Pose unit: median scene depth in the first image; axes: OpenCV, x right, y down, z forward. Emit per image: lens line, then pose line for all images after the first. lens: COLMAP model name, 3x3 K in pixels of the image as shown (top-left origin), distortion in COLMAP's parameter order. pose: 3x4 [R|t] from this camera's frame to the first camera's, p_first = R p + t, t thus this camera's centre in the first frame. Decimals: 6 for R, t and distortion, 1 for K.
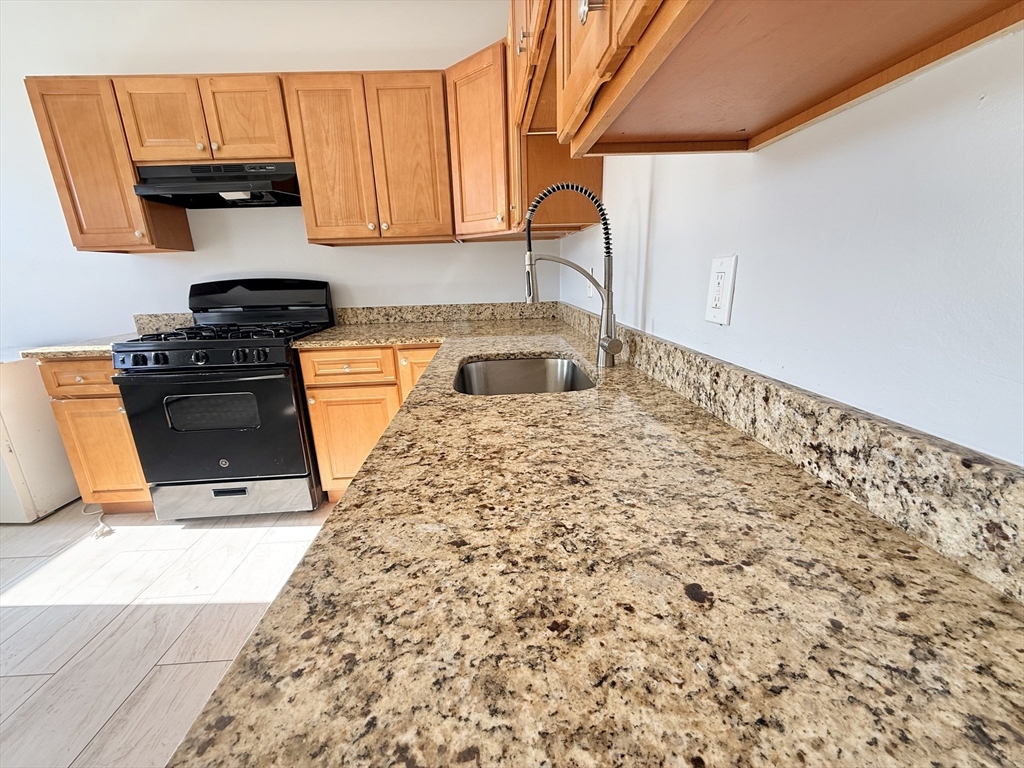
lens RADIAL K [[408.0, 0, 512.0], [0, 408.0, 384.0], [0, 0, 1]] dist [0.001967, 0.000006]
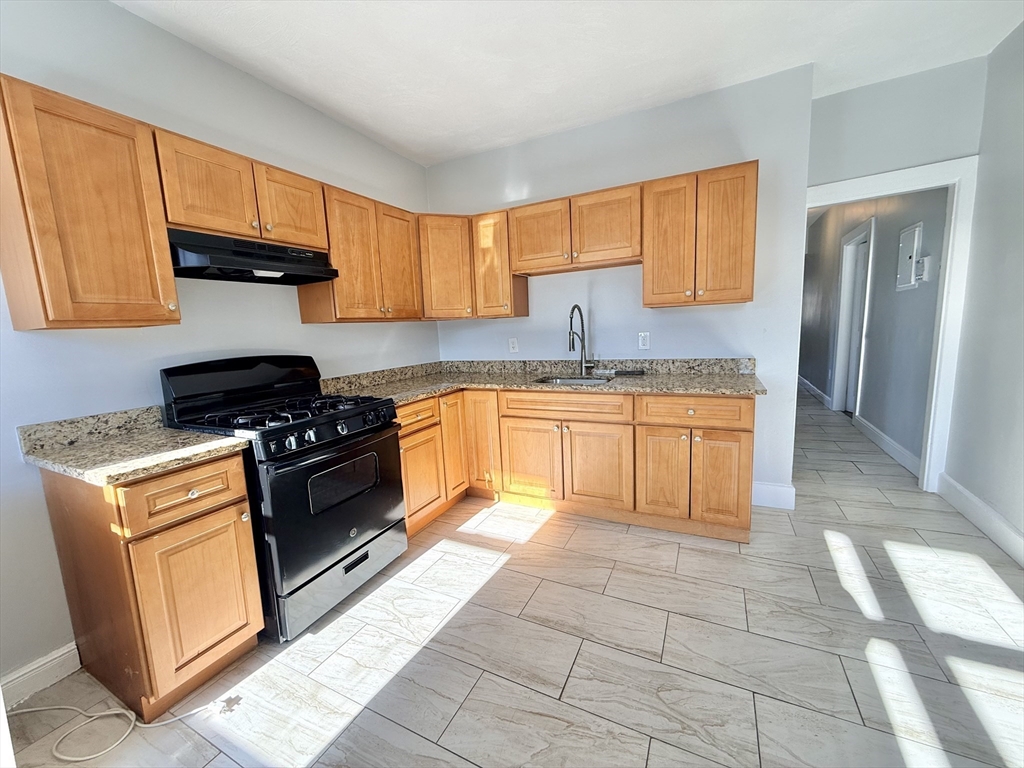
lens RADIAL K [[405.7, 0, 512.0], [0, 405.7, 384.0], [0, 0, 1]] dist [-0.002099, 0.000042]
pose [[0.491324, -0.114388, 0.863433, -1.342744], [0.260609, 0.965228, -0.020422, -0.035569], [-0.831074, 0.235052, 0.504050, 0.093501]]
